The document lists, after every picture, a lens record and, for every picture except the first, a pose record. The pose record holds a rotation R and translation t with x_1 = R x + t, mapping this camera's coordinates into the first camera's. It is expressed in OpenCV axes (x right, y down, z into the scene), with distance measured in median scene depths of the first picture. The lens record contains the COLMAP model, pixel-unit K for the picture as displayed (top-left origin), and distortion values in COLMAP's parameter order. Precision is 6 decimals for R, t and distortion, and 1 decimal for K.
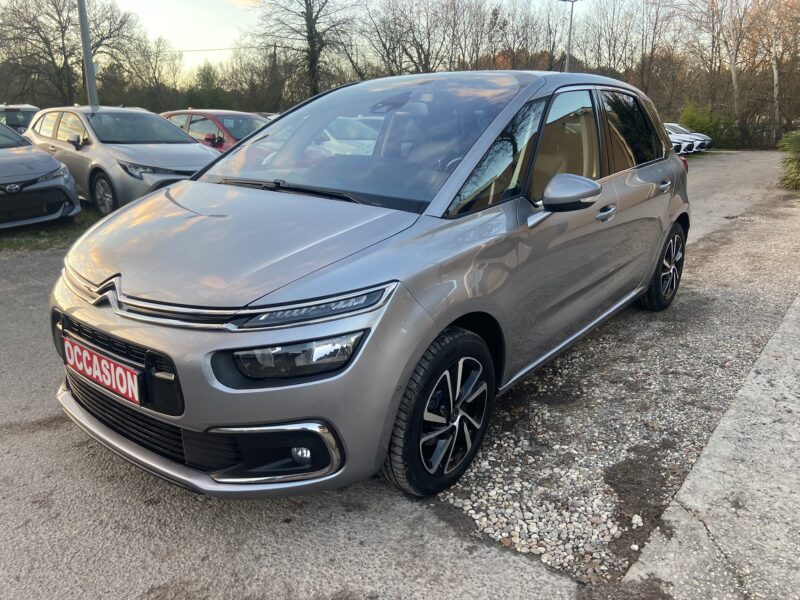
lens RADIAL K [[603.0, 0, 400.0], [0, 603.0, 300.0], [0, 0, 1]] dist [0.139520, -0.170163]
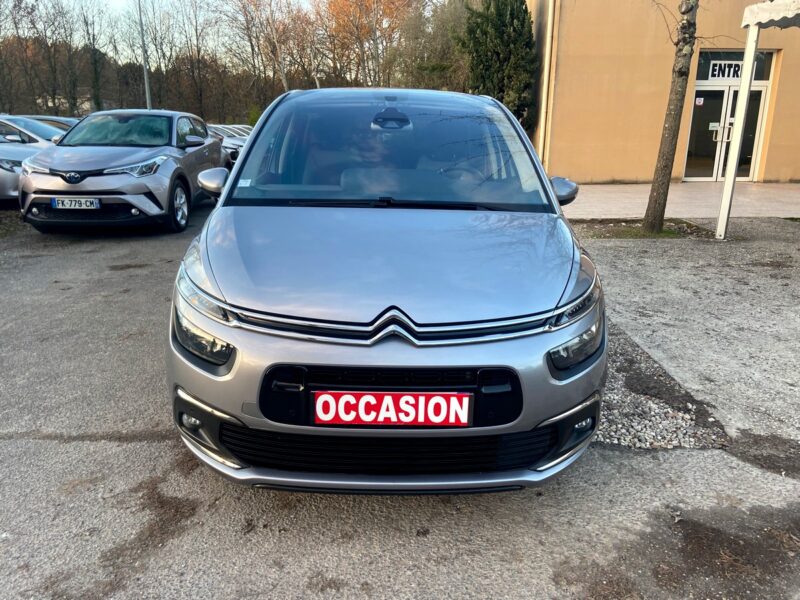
lens RADIAL K [[603.0, 0, 400.0], [0, 603.0, 300.0], [0, 0, 1]] dist [0.139520, -0.170163]
pose [[0.761702, -0.173491, 0.624268, -1.044704], [0.172496, 0.983011, 0.062719, -0.110300], [-0.624544, 0.059910, 0.778688, 0.263559]]
